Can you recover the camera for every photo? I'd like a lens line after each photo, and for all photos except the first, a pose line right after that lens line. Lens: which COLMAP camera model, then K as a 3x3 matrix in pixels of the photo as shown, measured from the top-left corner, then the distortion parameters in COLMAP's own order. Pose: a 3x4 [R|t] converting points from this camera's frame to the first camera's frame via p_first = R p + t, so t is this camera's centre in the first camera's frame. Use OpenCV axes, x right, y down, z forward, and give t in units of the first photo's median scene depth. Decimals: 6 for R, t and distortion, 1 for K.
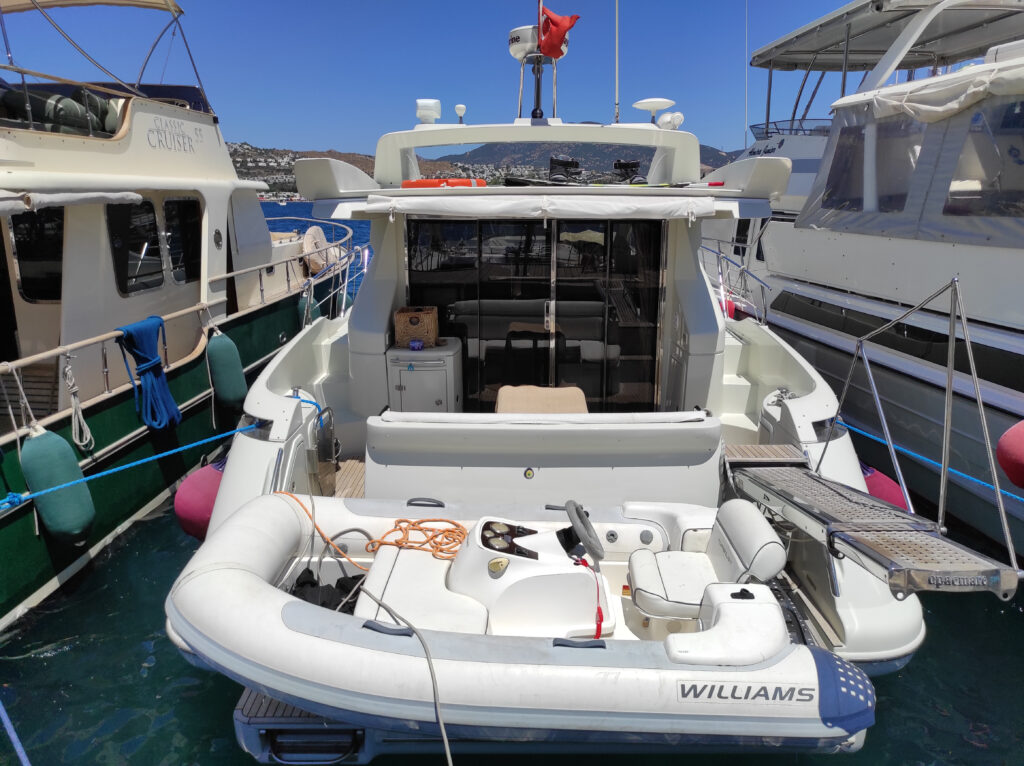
lens RADIAL K [[725.9, 0, 512.0], [0, 725.9, 383.0], [0, 0, 1]] dist [0.051796, -0.001836]
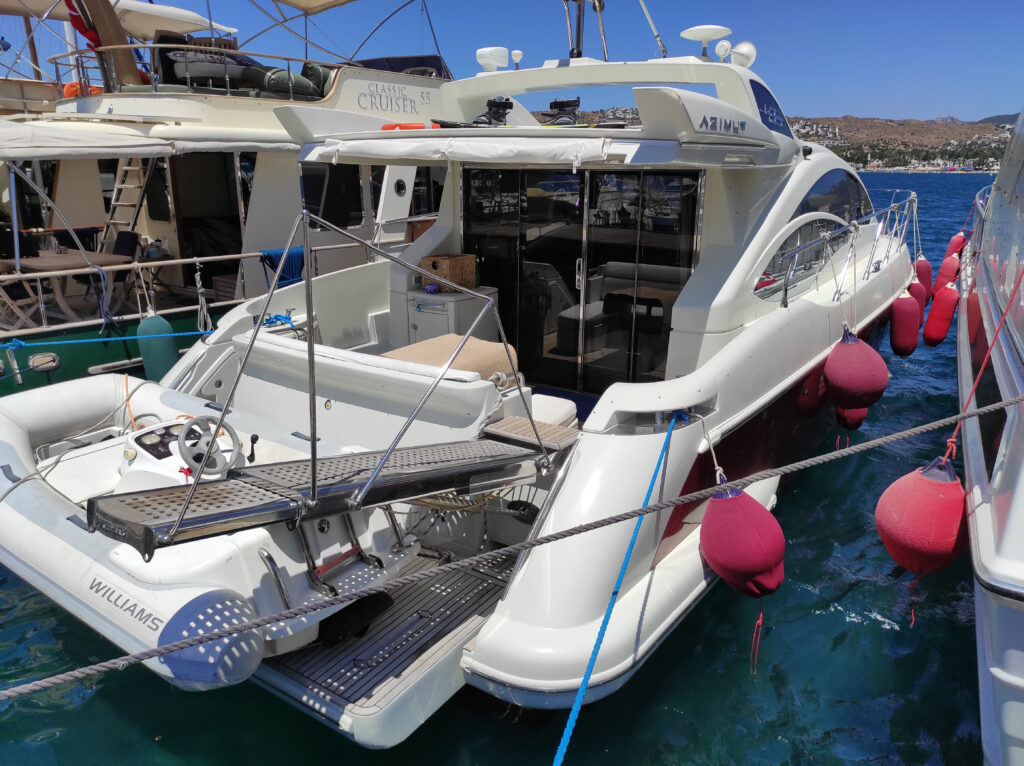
lens RADIAL K [[725.9, 0, 512.0], [0, 725.9, 383.0], [0, 0, 1]] dist [0.051796, -0.001836]
pose [[0.822827, 0.172702, -0.541414, 0.589173], [-0.151354, 0.984892, 0.084140, -0.024884], [0.547766, 0.012712, 0.836535, 0.197276]]
